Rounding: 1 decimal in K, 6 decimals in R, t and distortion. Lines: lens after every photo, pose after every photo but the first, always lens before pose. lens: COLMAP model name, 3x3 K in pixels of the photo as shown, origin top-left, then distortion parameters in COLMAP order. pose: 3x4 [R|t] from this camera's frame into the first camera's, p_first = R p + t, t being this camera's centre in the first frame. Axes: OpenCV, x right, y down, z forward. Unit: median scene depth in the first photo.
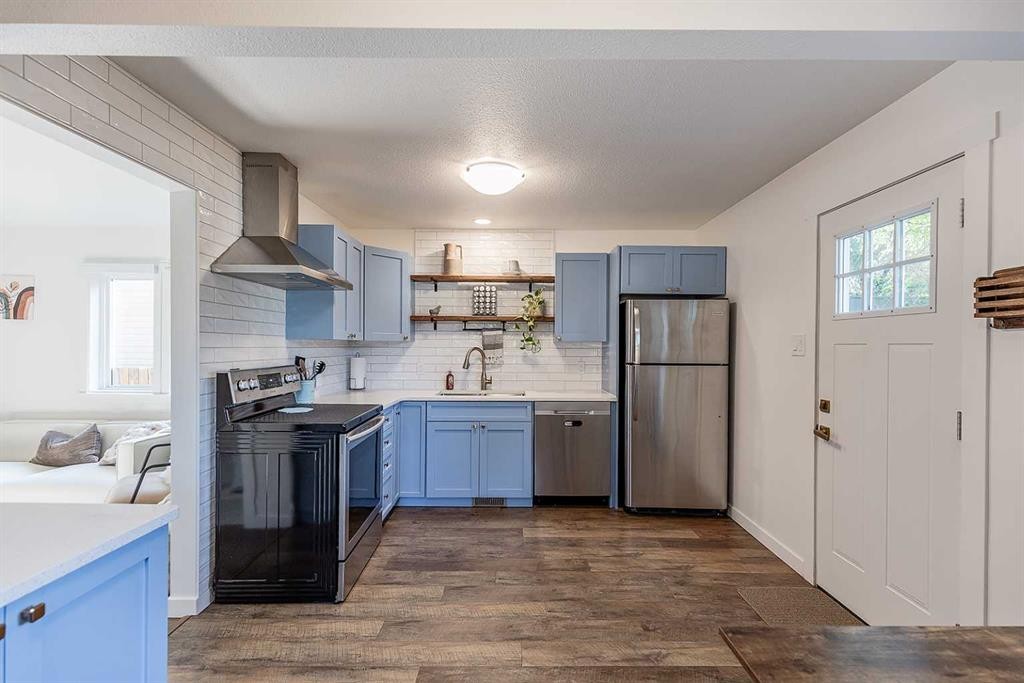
lens RADIAL K [[465.2, 0, 512.0], [0, 465.2, 341.5], [0, 0, 1]] dist [0.001638, 0.000304]
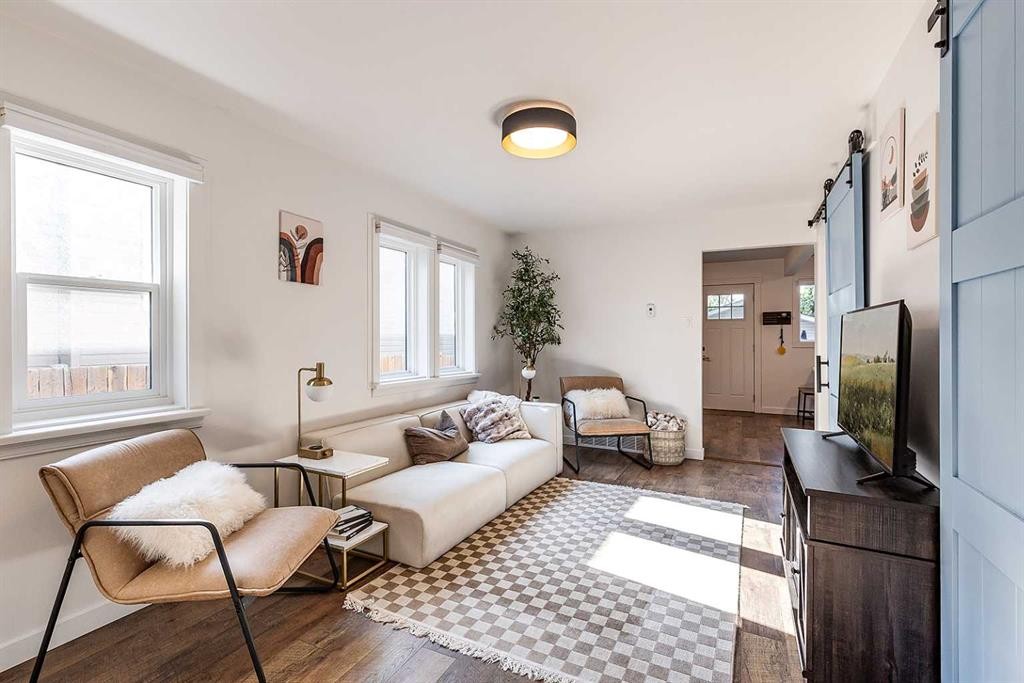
lens RADIAL K [[465.2, 0, 512.0], [0, 465.2, 341.5], [0, 0, 1]] dist [0.001638, 0.000304]
pose [[0.456722, -0.012828, 0.889517, -1.521126], [0.003738, 0.999915, 0.012501, 0.028805], [-0.889602, -0.002385, 0.456731, 0.431725]]
